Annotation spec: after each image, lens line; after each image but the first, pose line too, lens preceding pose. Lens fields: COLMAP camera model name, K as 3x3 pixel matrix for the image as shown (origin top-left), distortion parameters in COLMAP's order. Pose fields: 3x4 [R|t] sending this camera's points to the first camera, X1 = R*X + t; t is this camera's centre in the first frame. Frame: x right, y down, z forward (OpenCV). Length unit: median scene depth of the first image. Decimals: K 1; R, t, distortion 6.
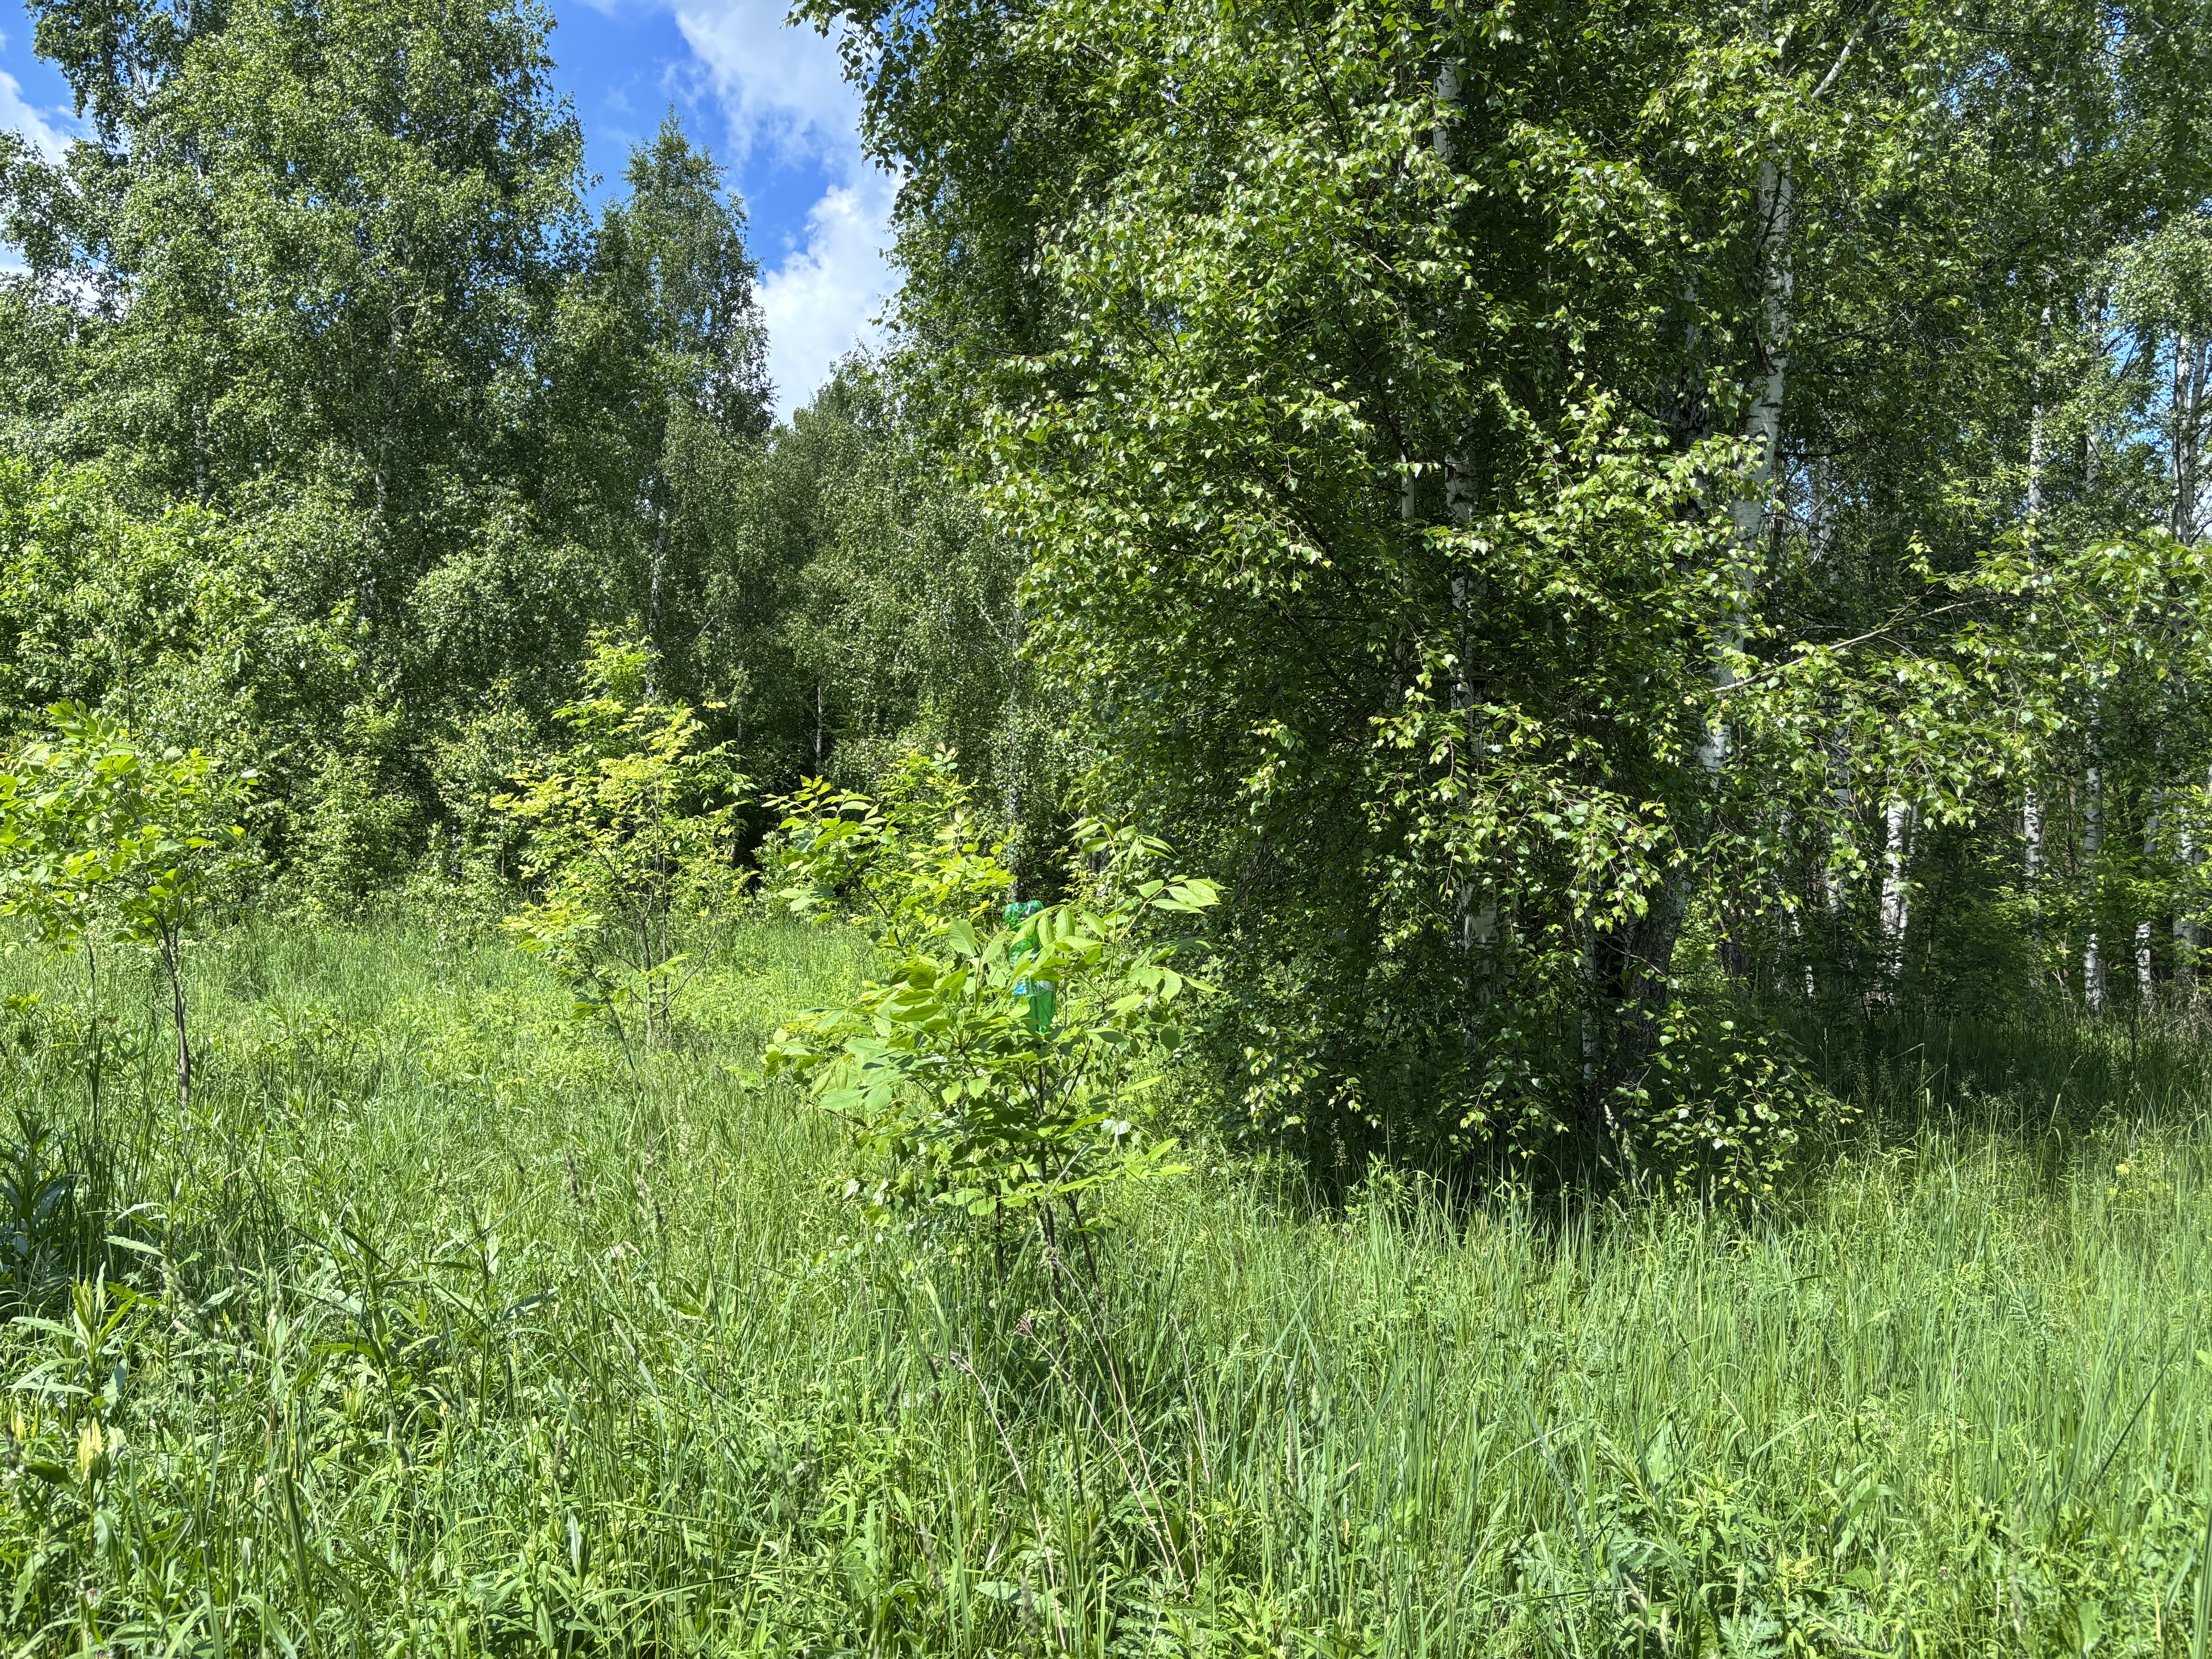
lens RADIAL K [[1669.6, 0, 1097.1], [0, 1669.6, 839.5], [0, 0, 1]] dist [0.044488, -0.054743]
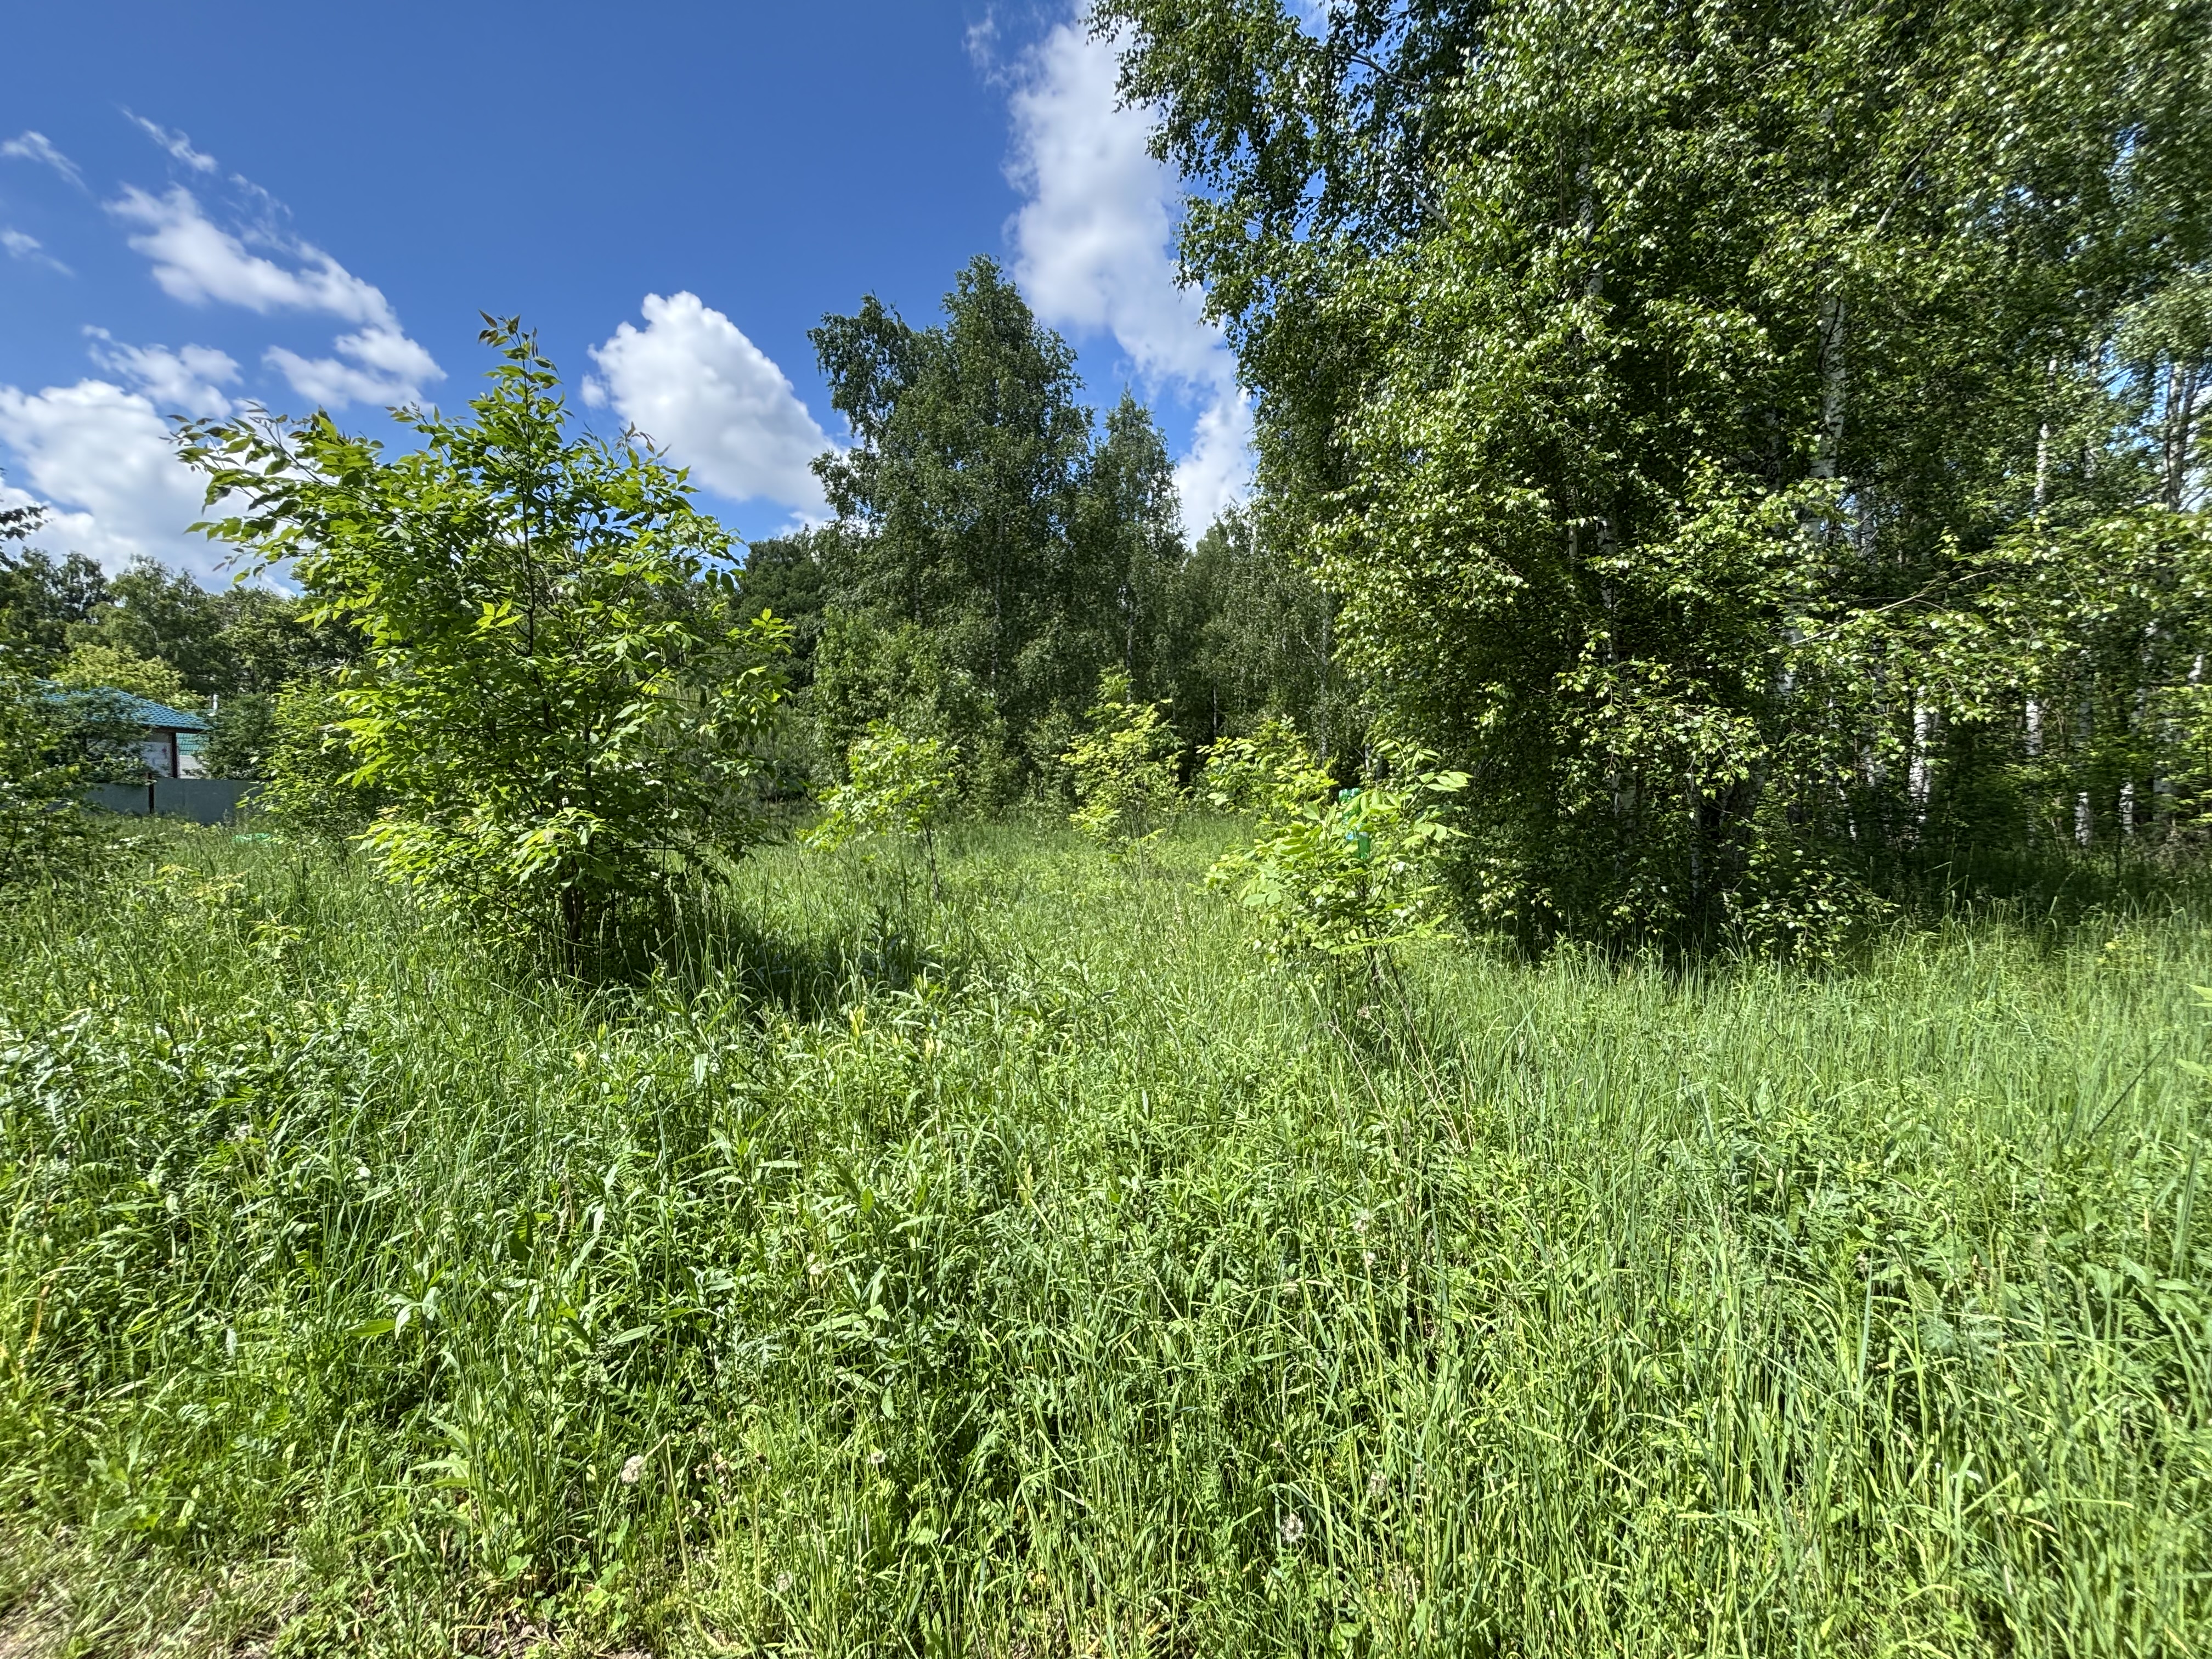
lens RADIAL K [[892.2, 0, 1098.2], [0, 892.2, 834.8], [0, 0, 1]] dist [-0.000121, -0.000104]
pose [[0.954746, -0.024699, -0.296395, -0.011892], [0.045829, 0.996861, 0.064554, 0.006272], [0.293871, -0.075216, 0.952881, -0.011213]]
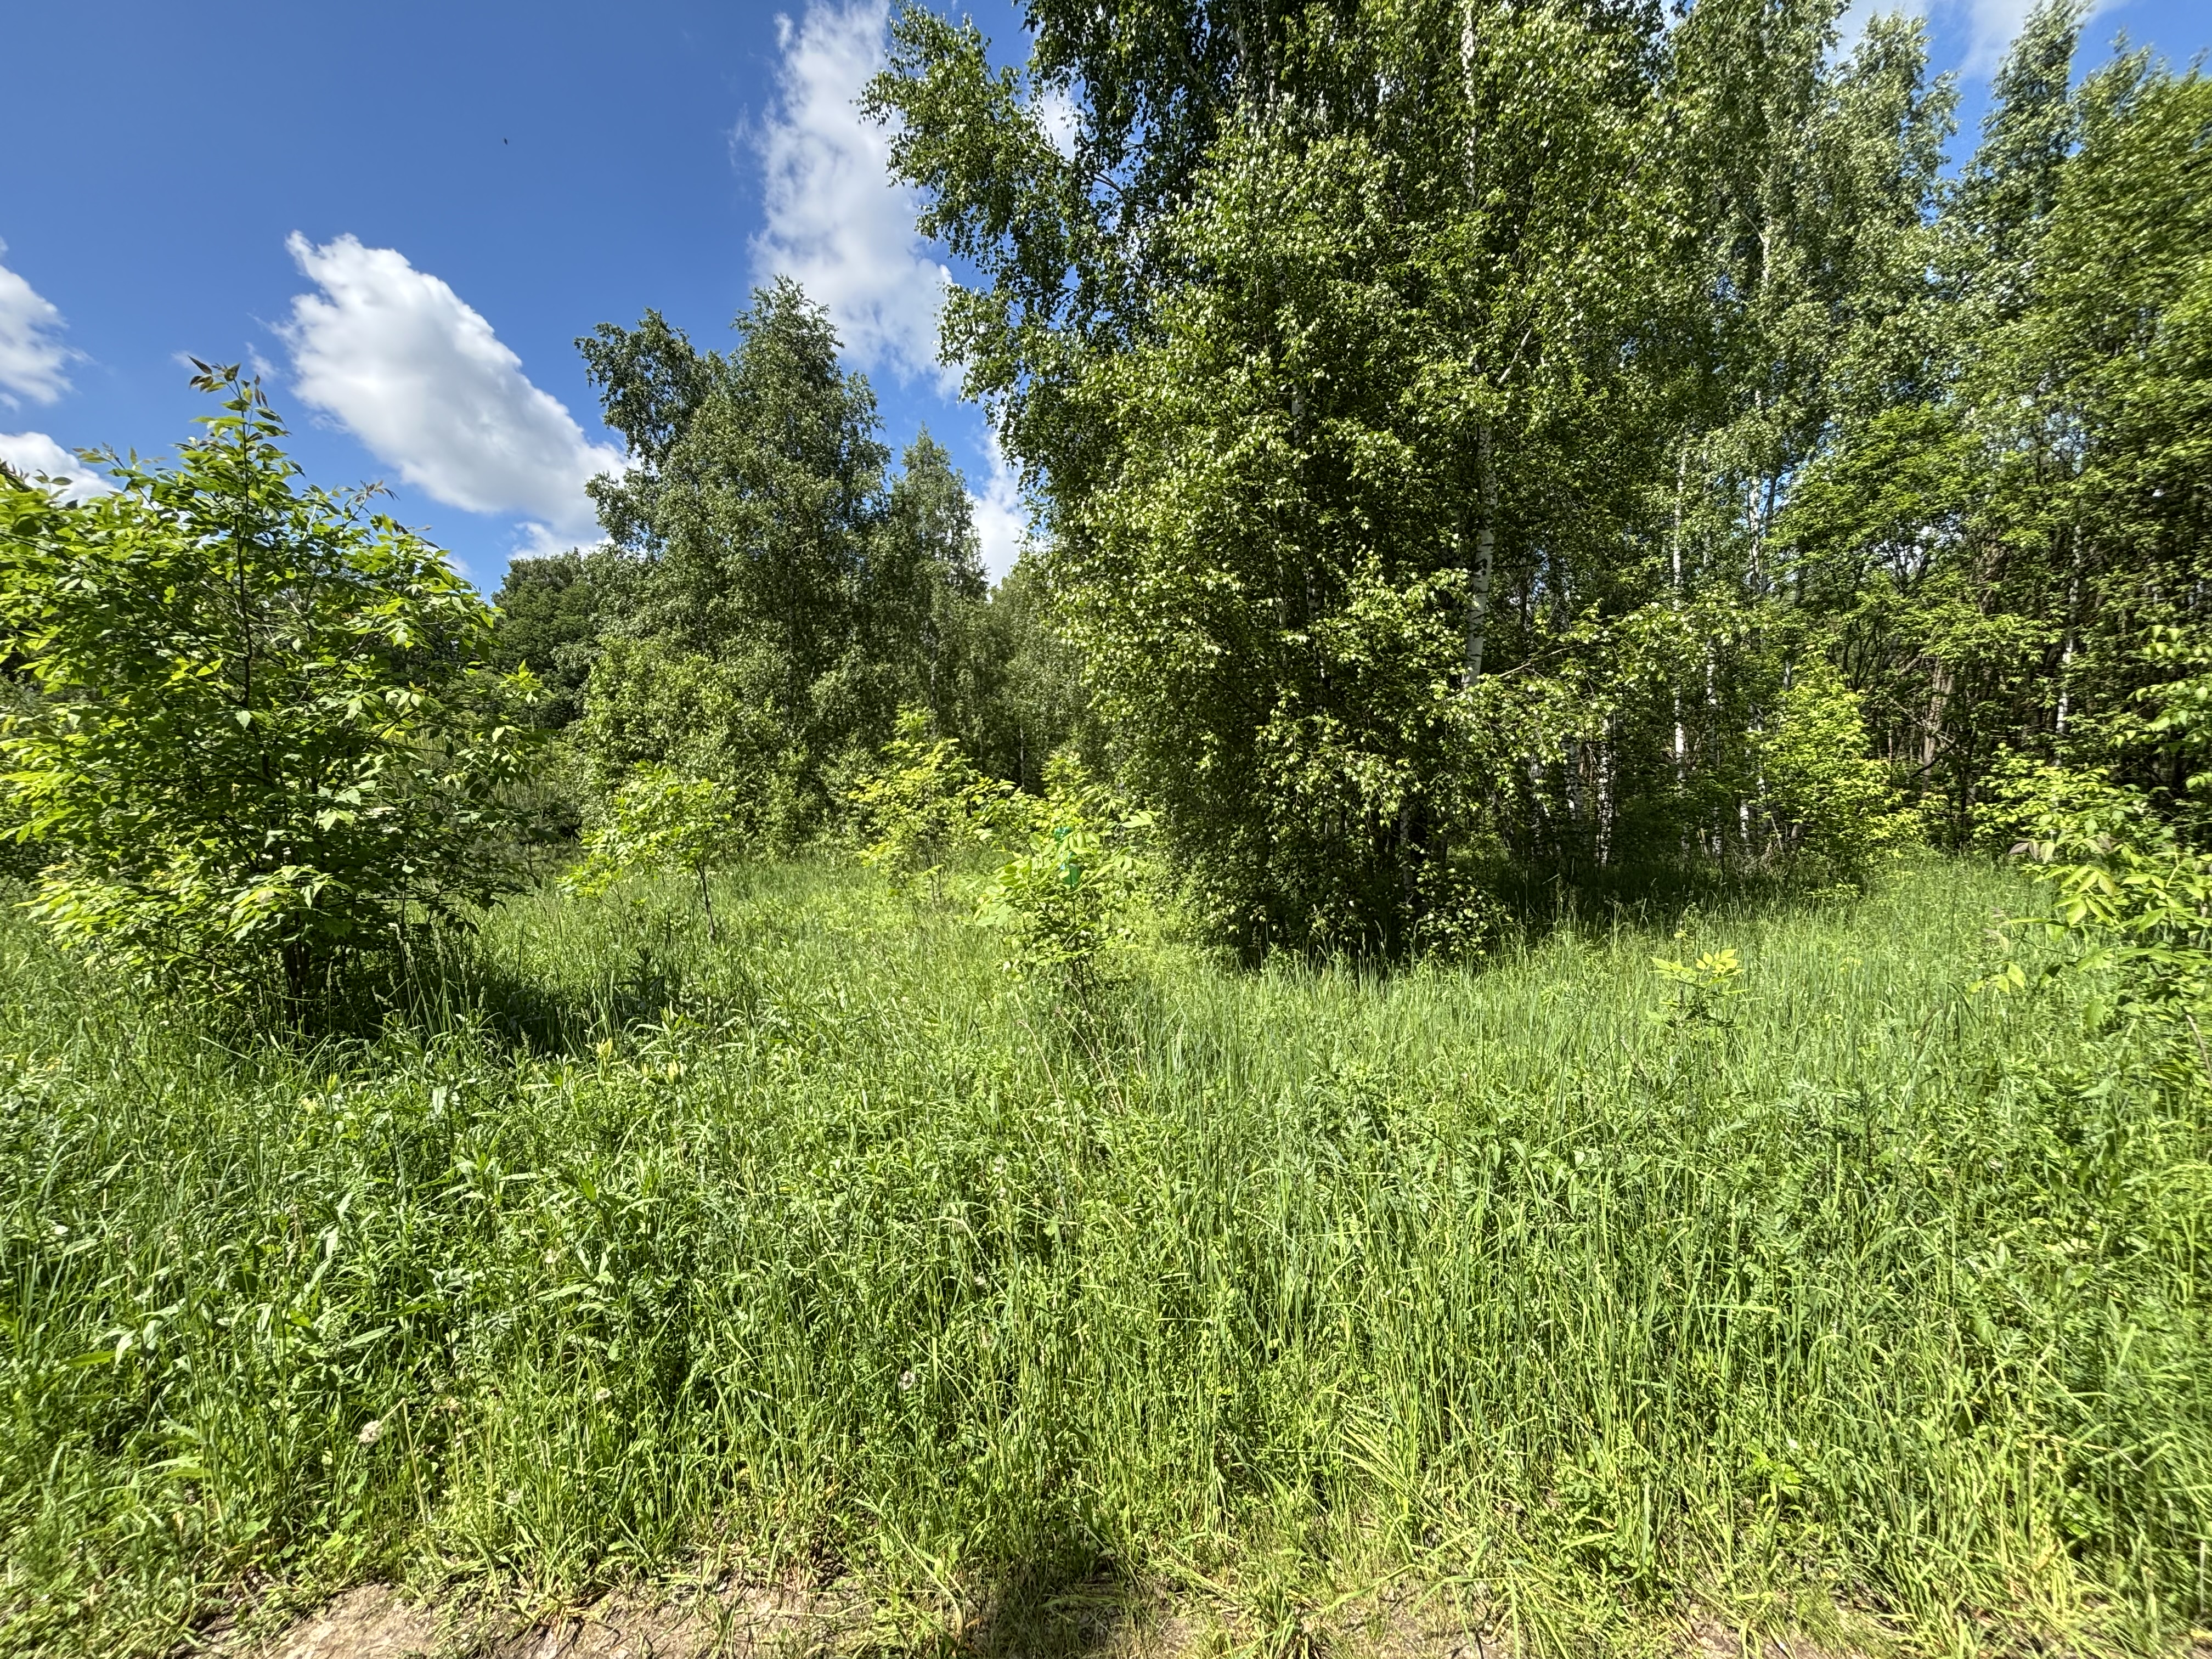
lens RADIAL K [[892.2, 0, 1092.7], [0, 892.2, 829.4], [0, 0, 1]] dist [-0.000121, -0.000104]
pose [[0.994127, -0.056444, -0.092334, 0.055496], [0.059642, 0.997699, 0.032253, 0.002640], [0.090301, -0.037570, 0.995206, -0.083971]]
